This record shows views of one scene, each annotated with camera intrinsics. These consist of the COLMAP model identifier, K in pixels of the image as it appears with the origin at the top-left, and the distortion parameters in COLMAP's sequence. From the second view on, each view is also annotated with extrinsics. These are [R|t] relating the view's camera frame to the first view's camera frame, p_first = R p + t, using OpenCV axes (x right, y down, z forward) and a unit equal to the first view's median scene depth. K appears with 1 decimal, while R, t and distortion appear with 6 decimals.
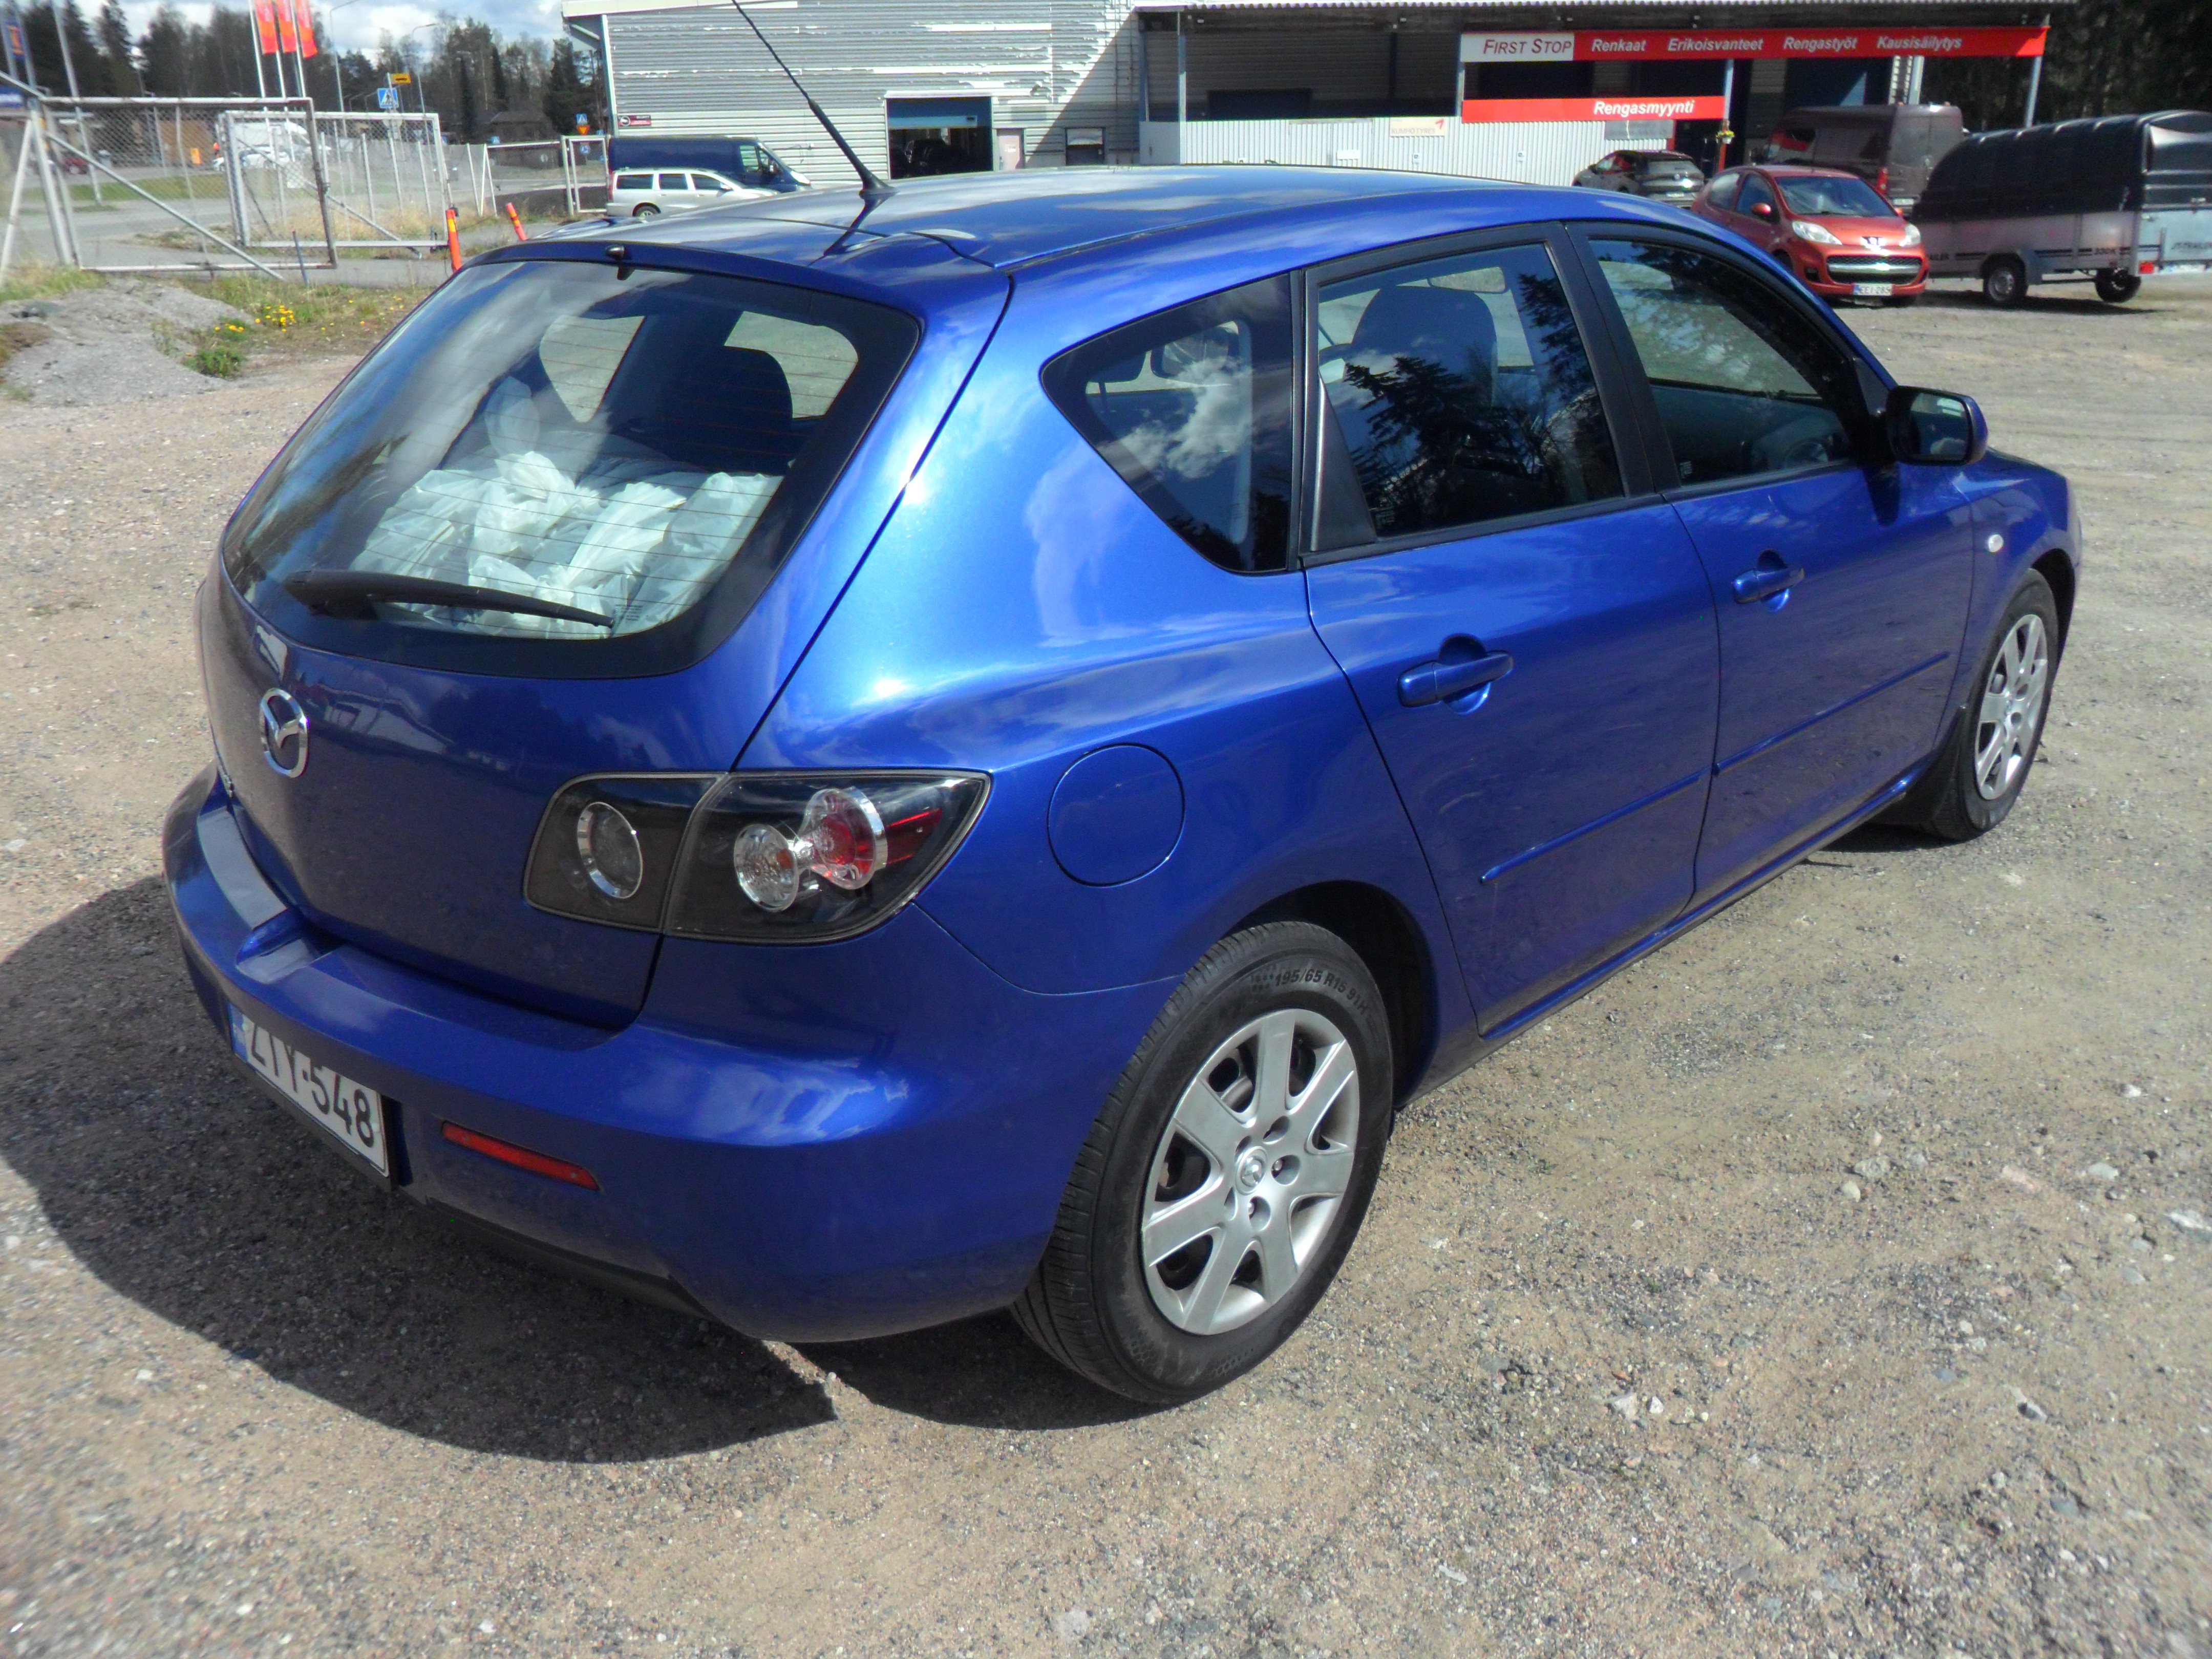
lens RADIAL K [[1879.6, 0, 1106.8], [0, 1879.6, 831.1], [0, 0, 1]] dist [-0.021495, 0.010555]
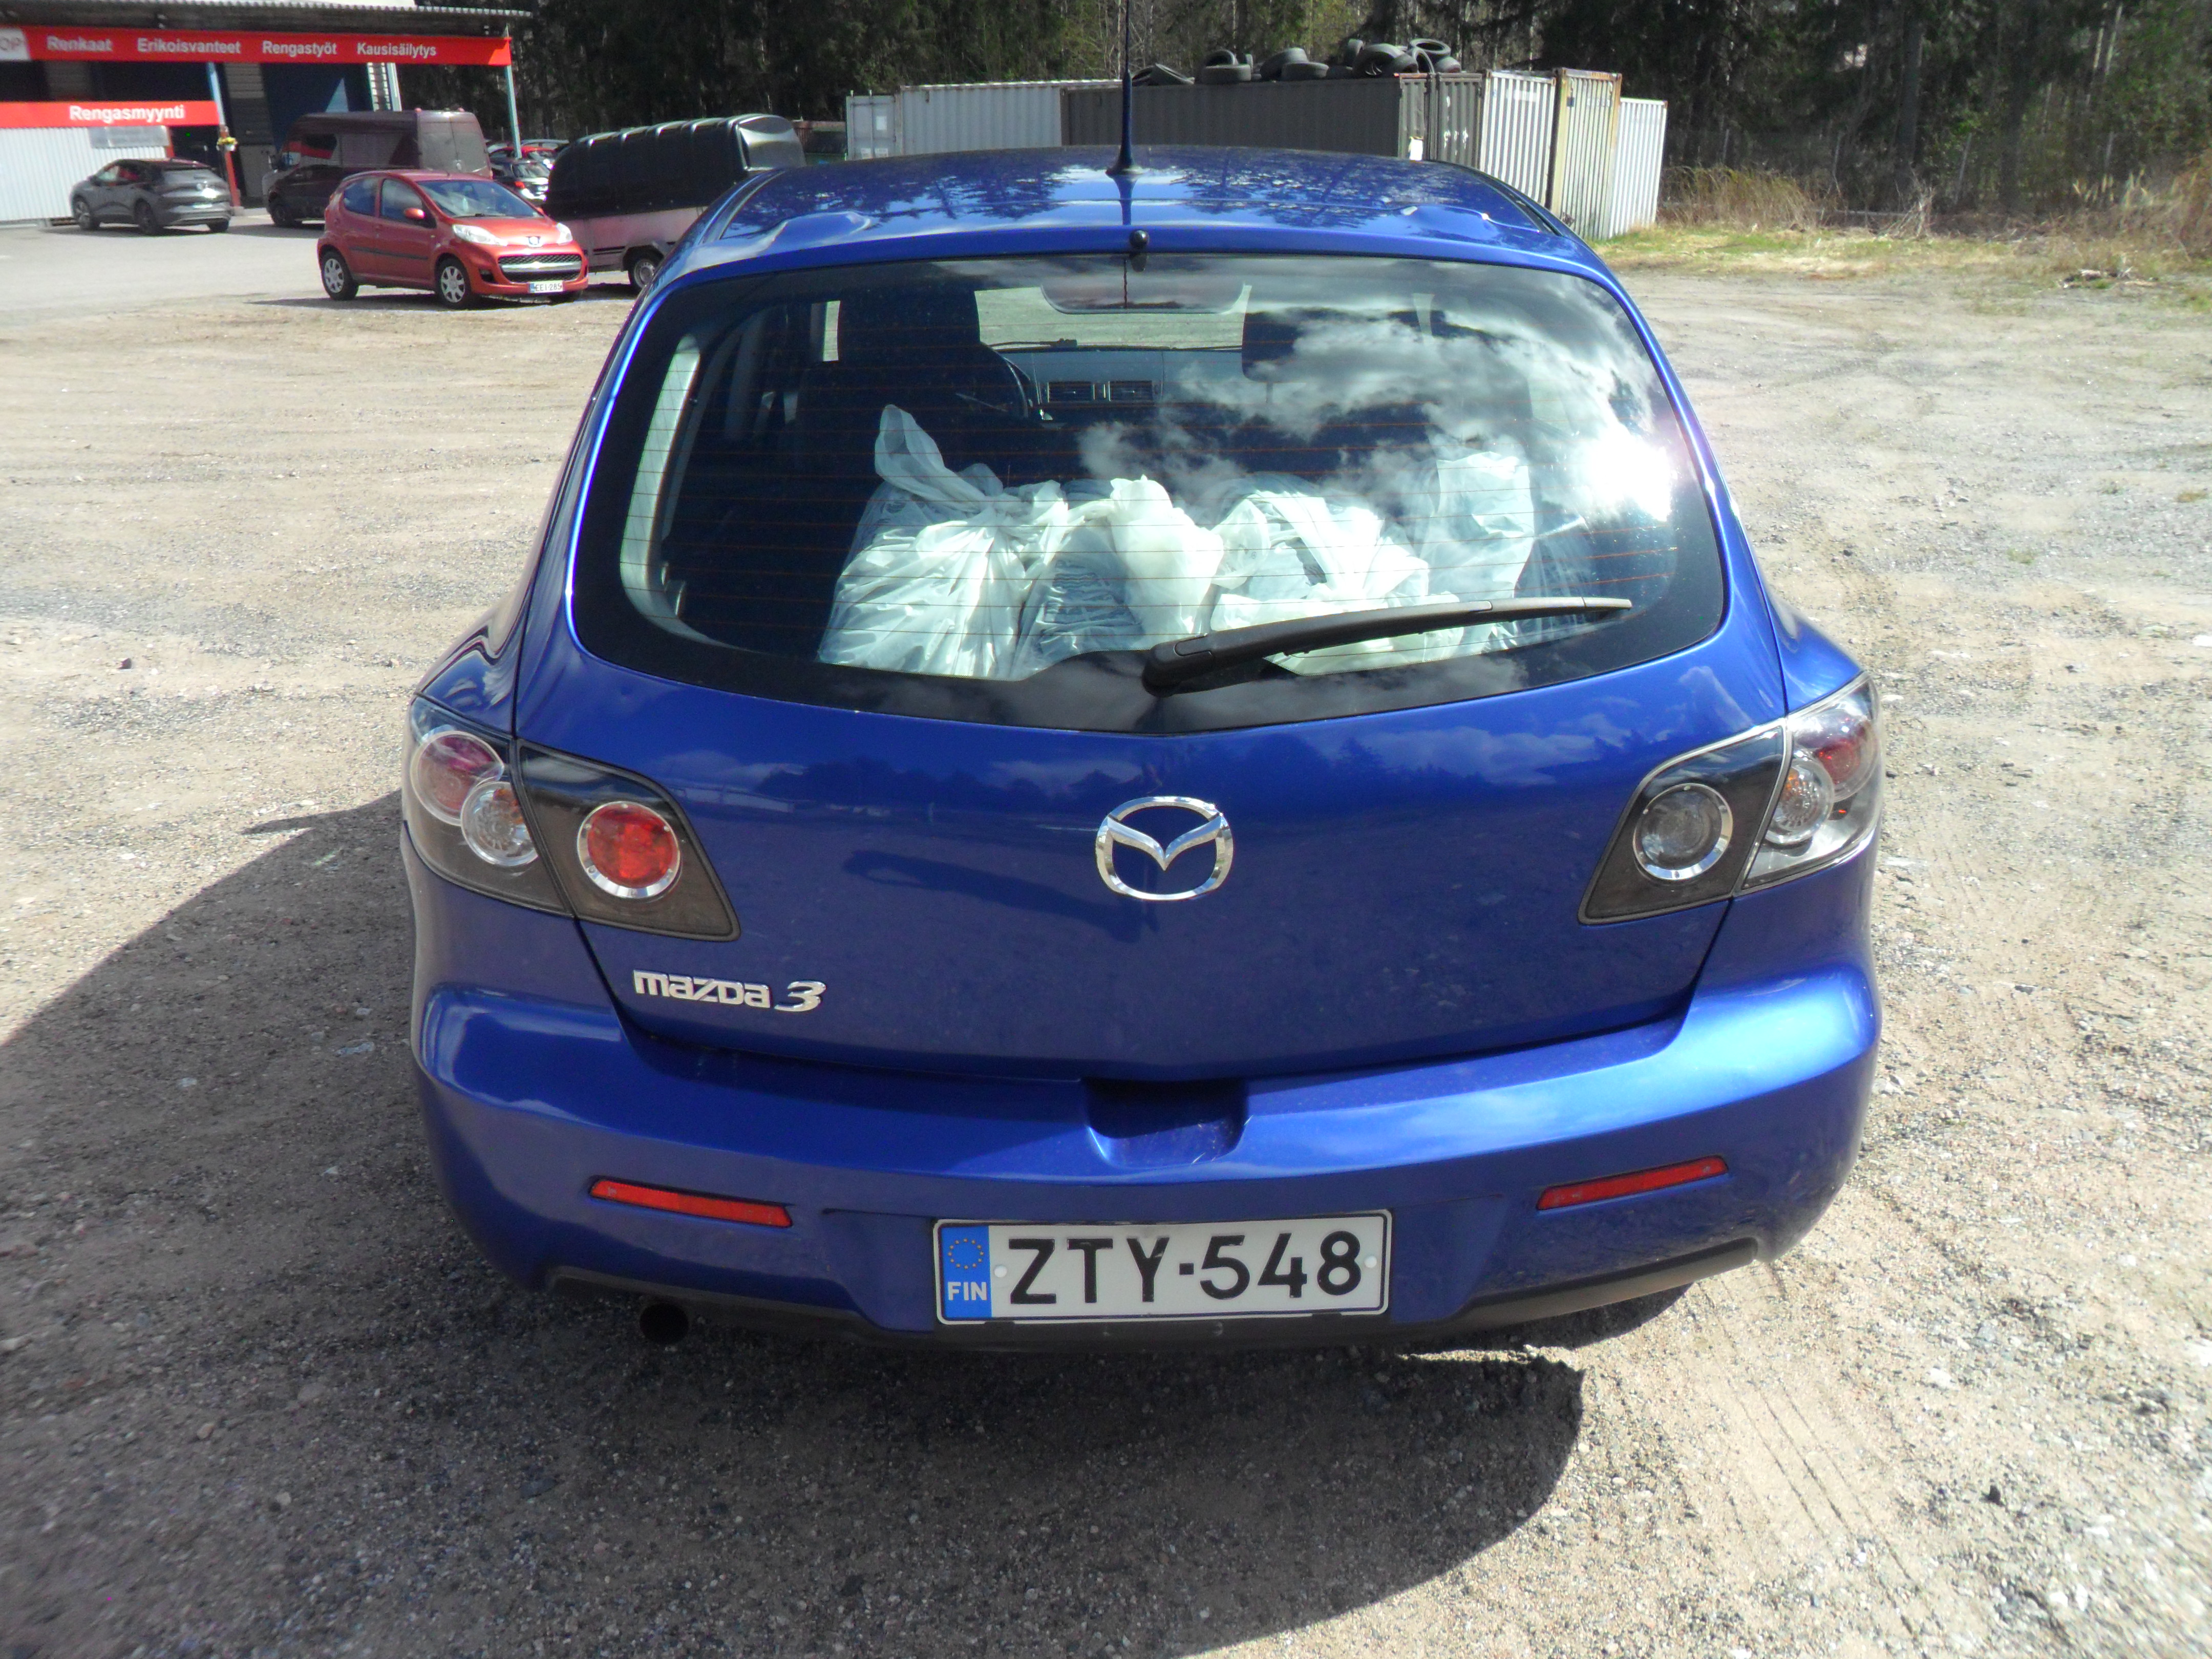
lens RADIAL K [[1879.6, 0, 1107.4], [0, 1879.6, 830.1], [0, 0, 1]] dist [-0.021495, 0.010555]
pose [[0.680637, -0.253251, 0.687457, -0.109165], [0.256804, 0.961289, 0.099871, -0.015797], [-0.686137, 0.108566, 0.719326, 0.048249]]
